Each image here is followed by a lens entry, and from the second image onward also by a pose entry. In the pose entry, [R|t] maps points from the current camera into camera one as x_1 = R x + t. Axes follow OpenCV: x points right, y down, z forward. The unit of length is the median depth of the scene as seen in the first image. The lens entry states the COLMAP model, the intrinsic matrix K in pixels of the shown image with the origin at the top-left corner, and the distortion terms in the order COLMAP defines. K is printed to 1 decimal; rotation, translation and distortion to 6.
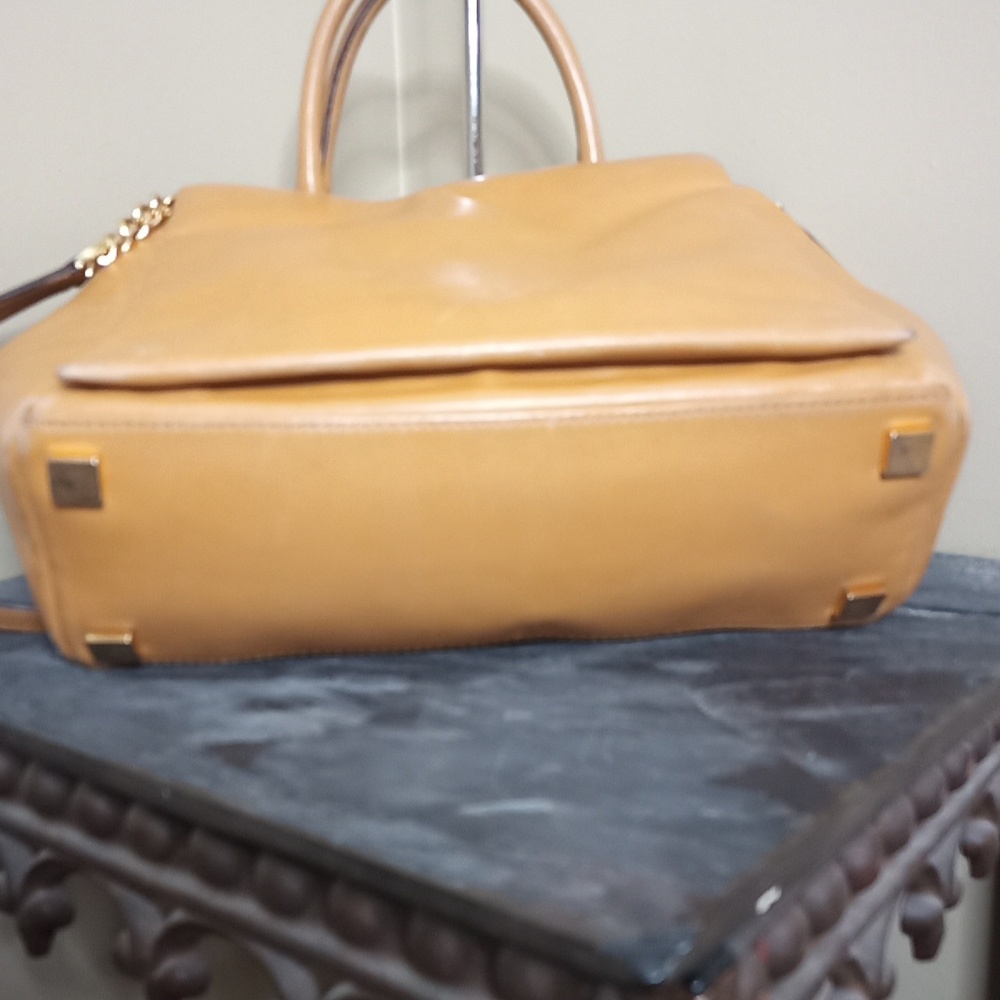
lens RADIAL K [[1267.1, 0, 500.0], [0, 1267.1, 500.0], [0, 0, 1]] dist [0.031188, -0.001554]
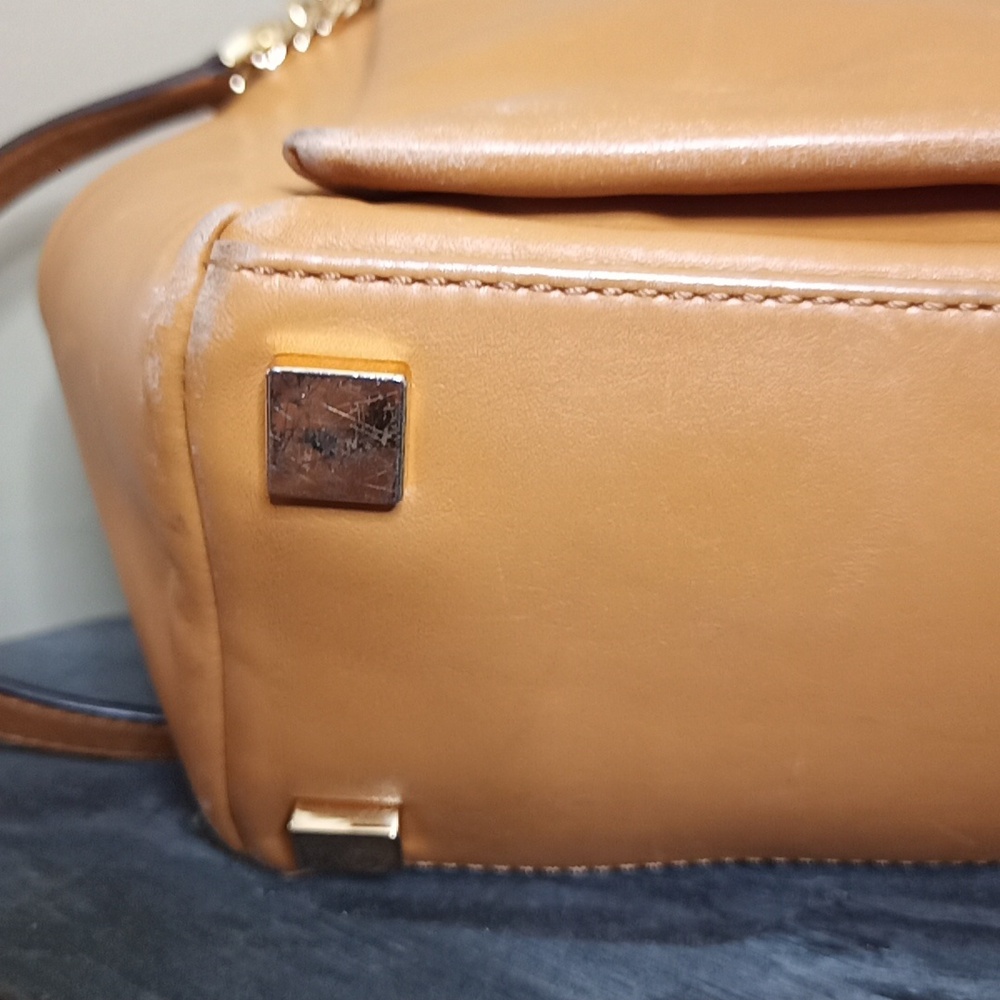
lens RADIAL K [[1267.1, 0, 500.0], [0, 1267.1, 500.0], [0, 0, 1]] dist [0.031188, -0.001554]
pose [[0.997057, 0.073942, -0.020258, -0.254739], [-0.073514, 0.997071, 0.021079, -0.007311], [0.021757, -0.019528, 0.999573, 0.588582]]
